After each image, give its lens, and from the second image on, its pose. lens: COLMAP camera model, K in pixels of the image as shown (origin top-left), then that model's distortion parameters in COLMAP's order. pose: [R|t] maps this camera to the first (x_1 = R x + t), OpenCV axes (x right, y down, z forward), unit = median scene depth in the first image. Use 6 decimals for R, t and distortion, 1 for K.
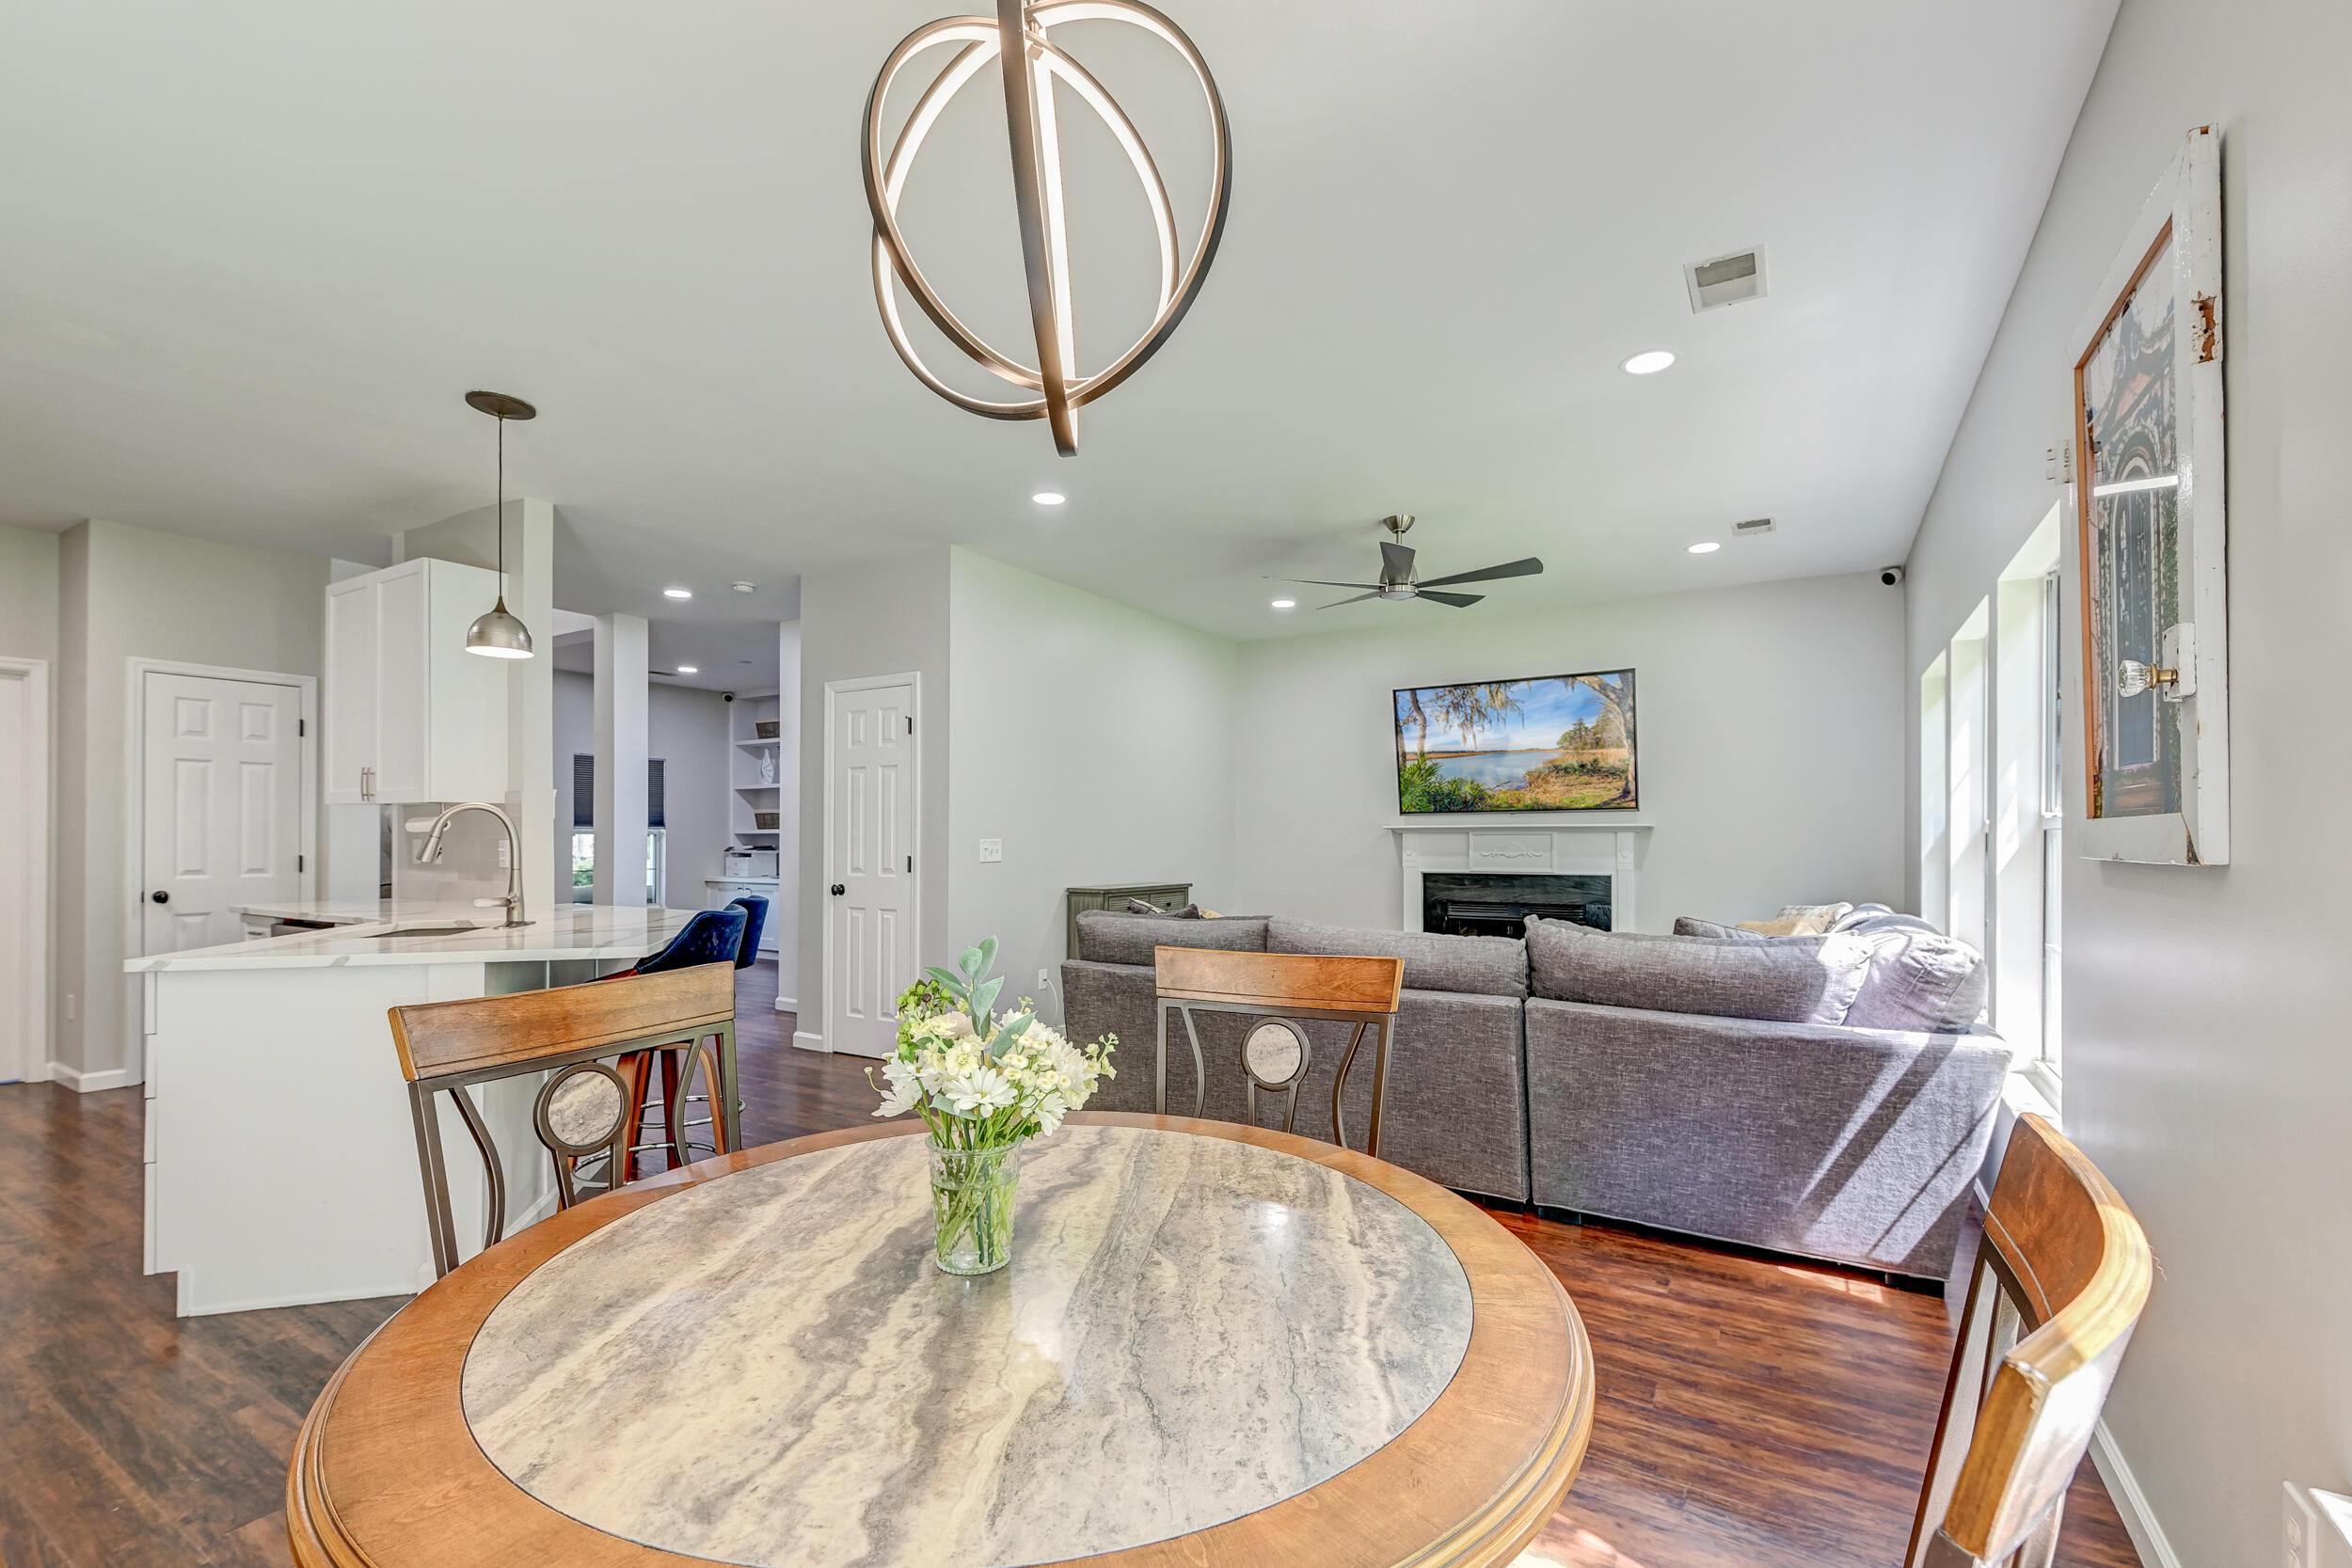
lens RADIAL K [[1001.6, 0, 1173.5], [0, 1001.6, 833.3], [0, 0, 1]] dist [0.018772, -0.007258]
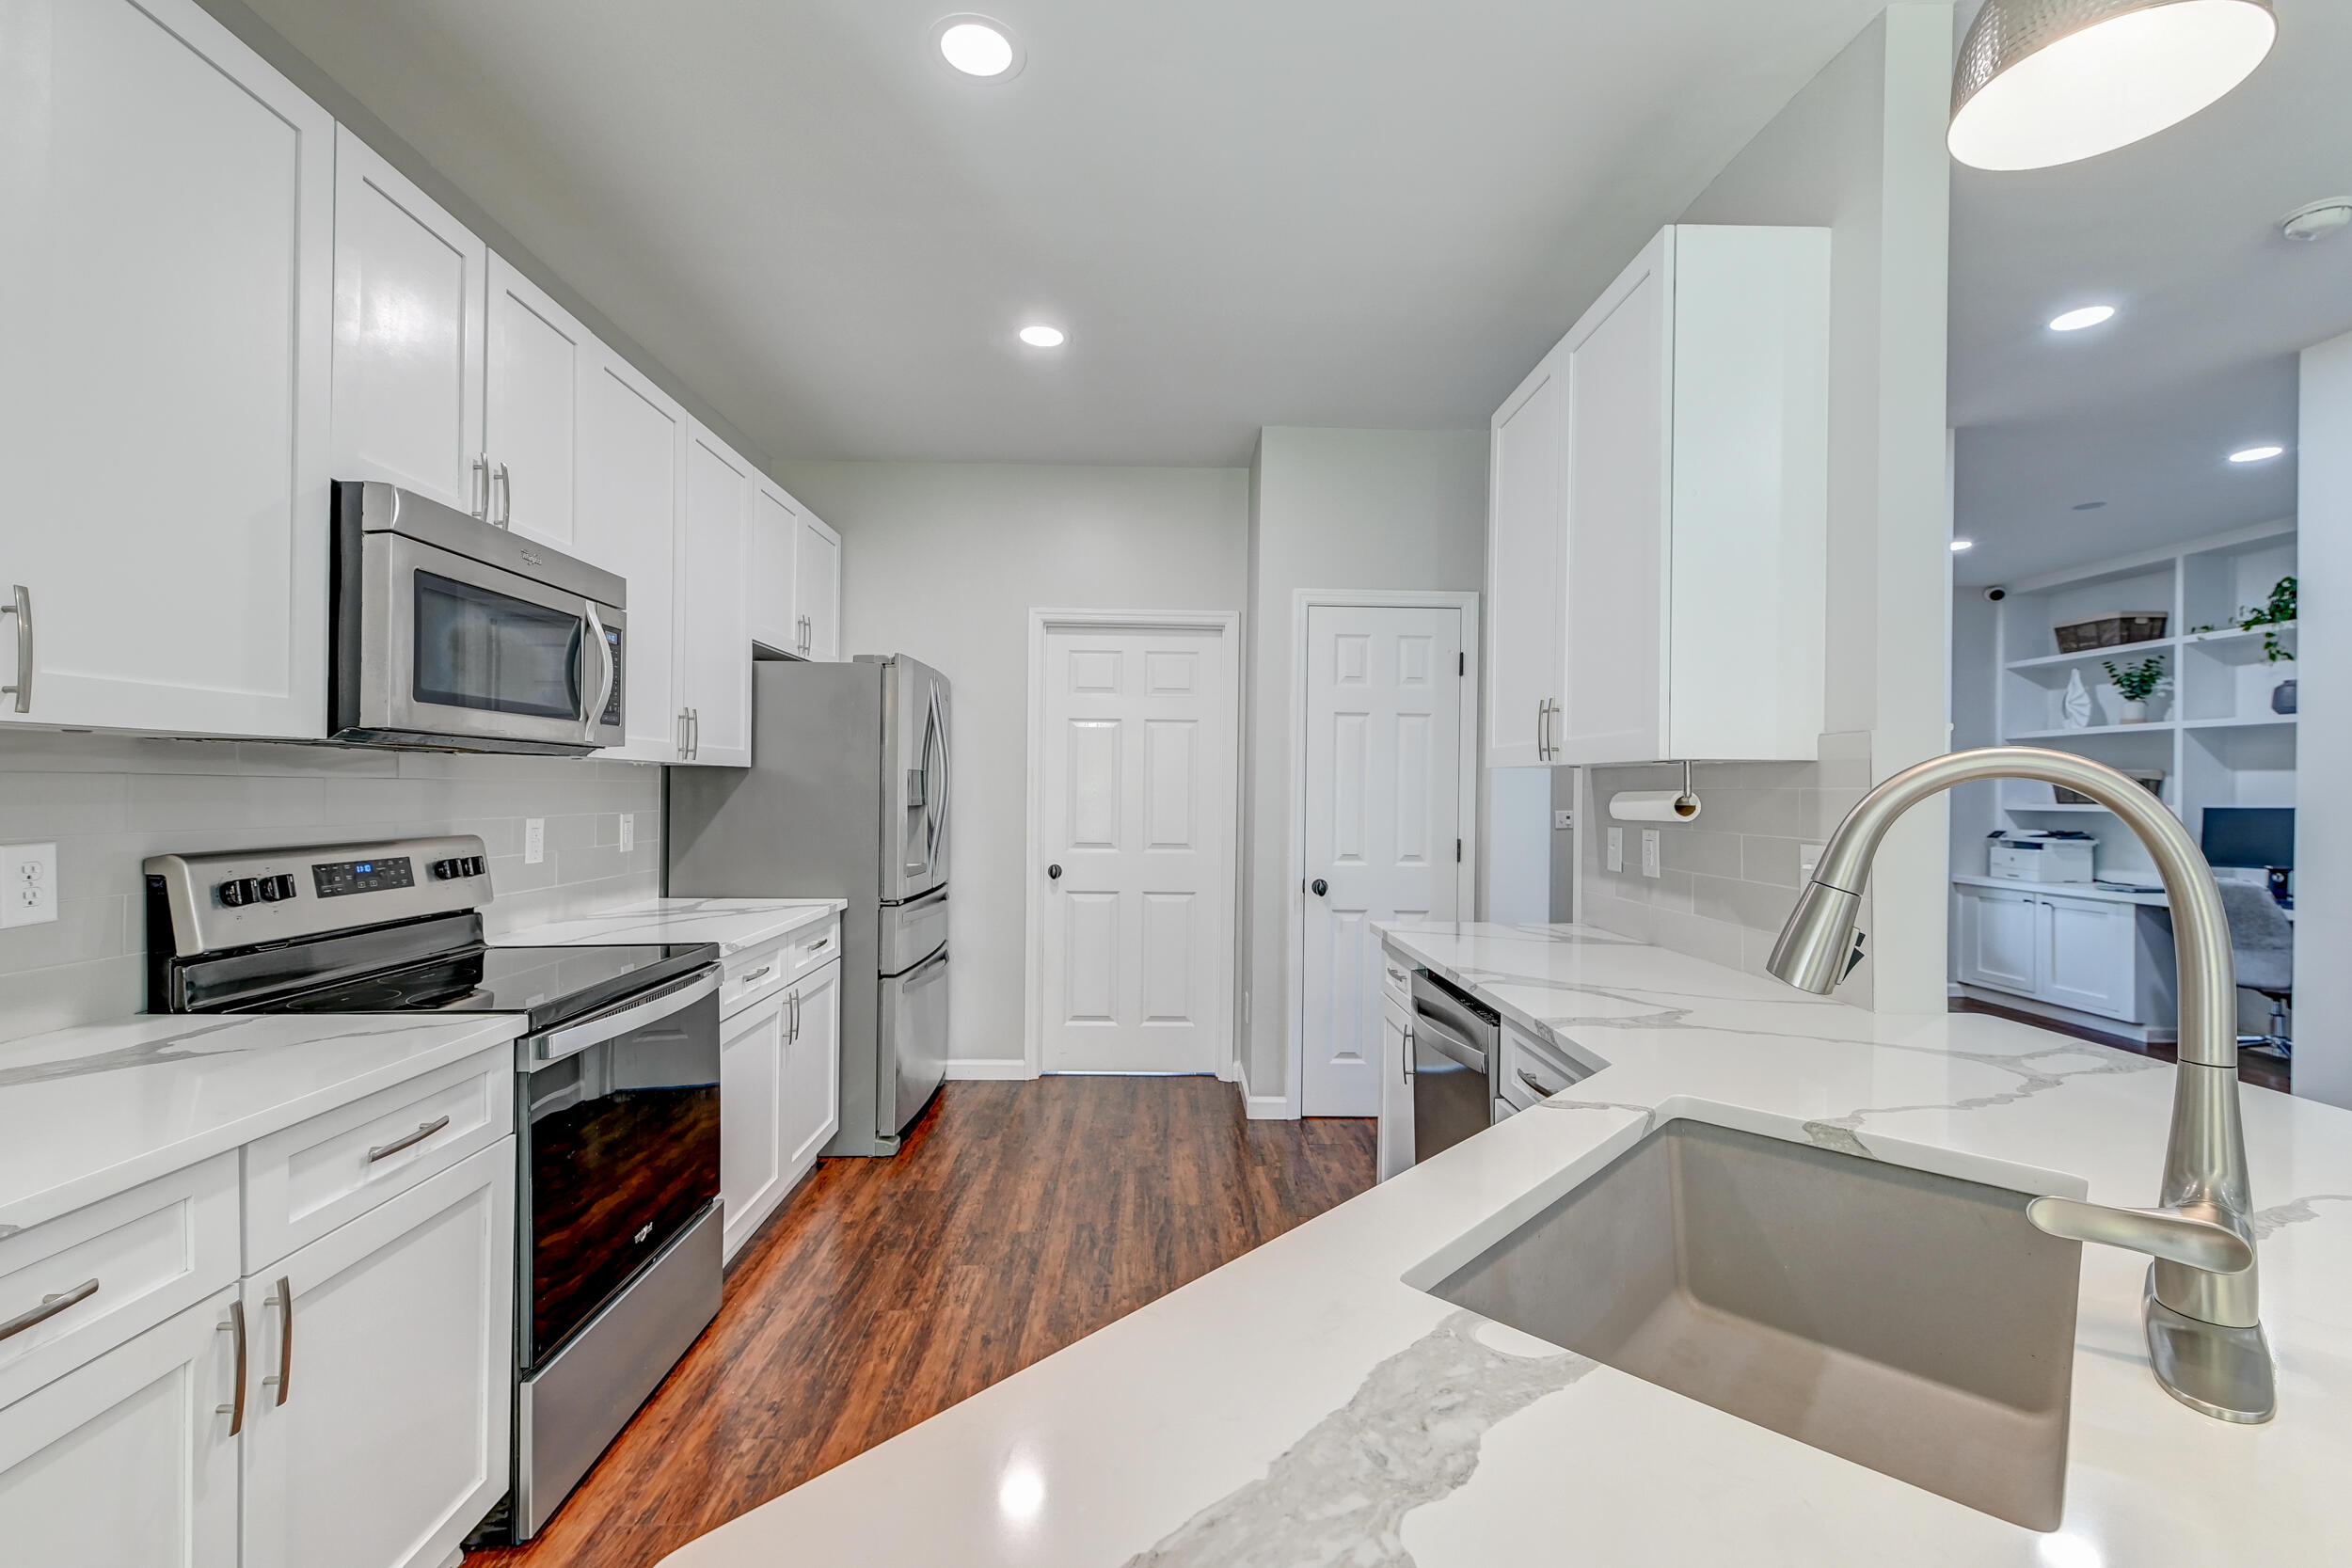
lens RADIAL K [[1001.6, 0, 1184.6], [0, 1001.6, 785.1], [0, 0, 1]] dist [0.018772, -0.007258]
pose [[0.549778, 0.002022, -0.835308, -0.315813], [-0.011705, 0.999918, -0.005284, -0.009313], [0.835229, 0.012683, 0.549757, 0.375880]]
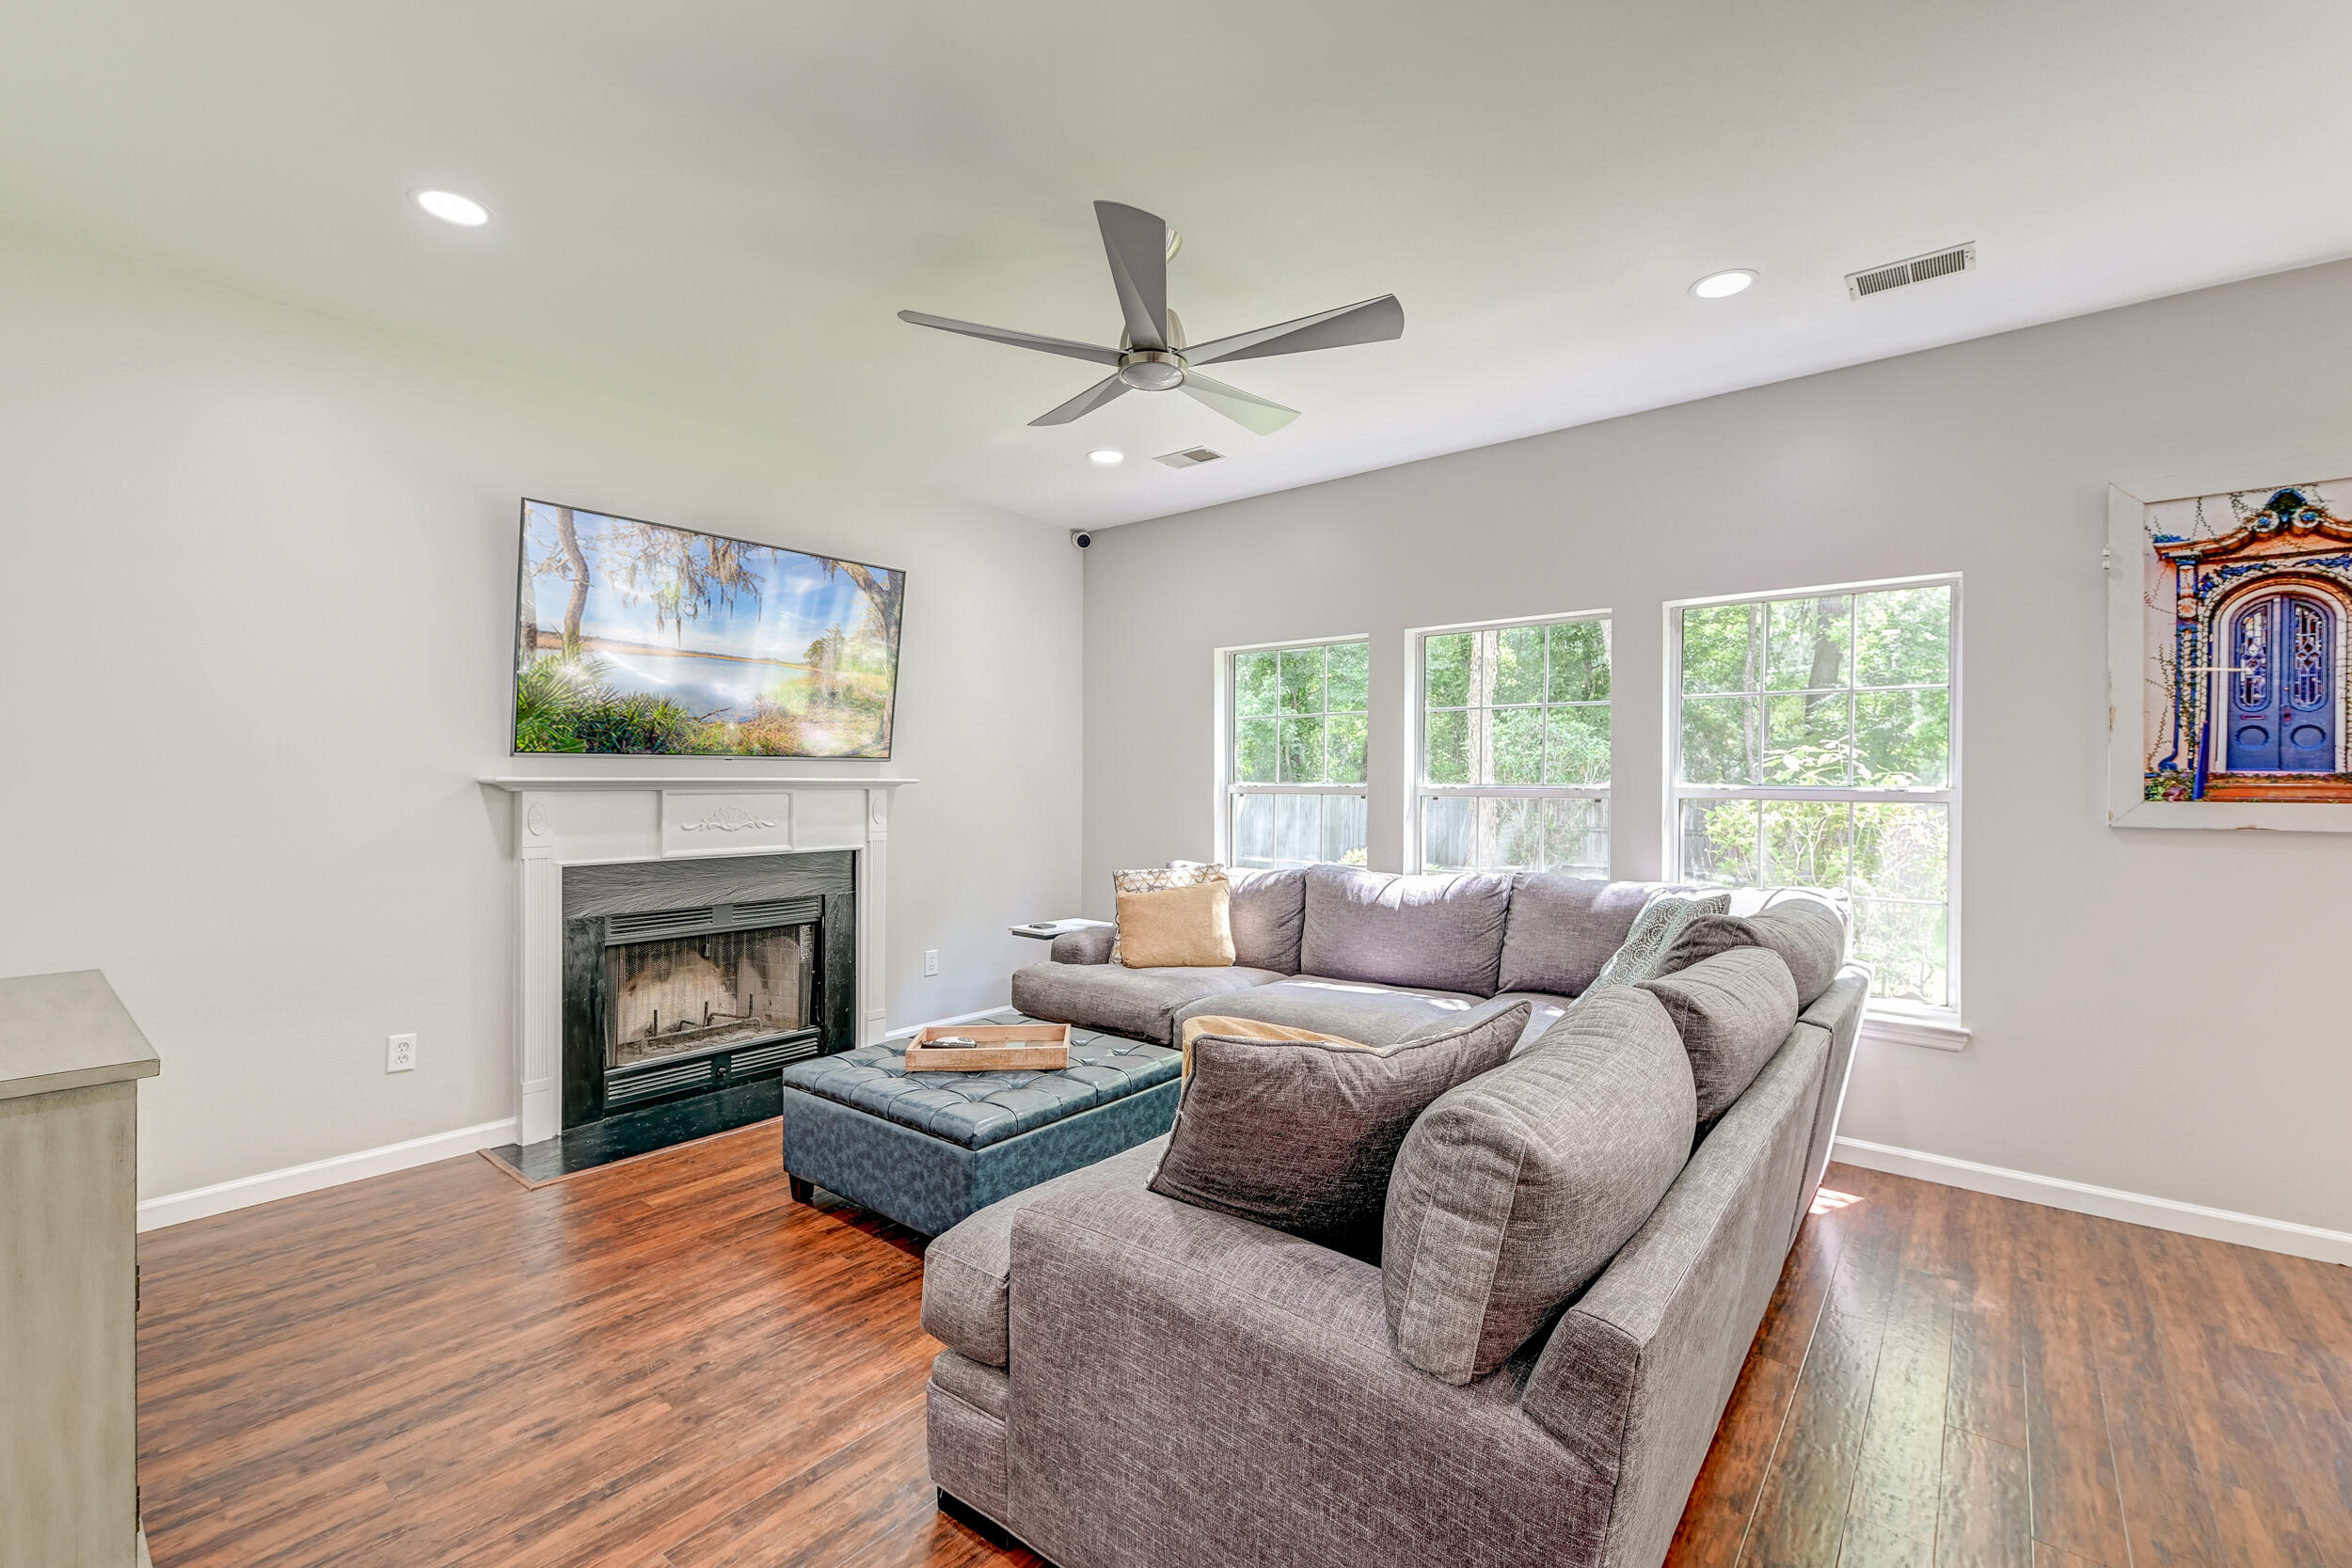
lens RADIAL K [[1001.6, 0, 1173.3], [0, 1001.6, 787.0], [0, 0, 1]] dist [0.018772, -0.007258]
pose [[0.133048, -0.003278, 0.991104, -0.247978], [-0.008066, 0.999958, 0.004390, -0.007539], [-0.991077, -0.008578, 0.133016, 0.676054]]
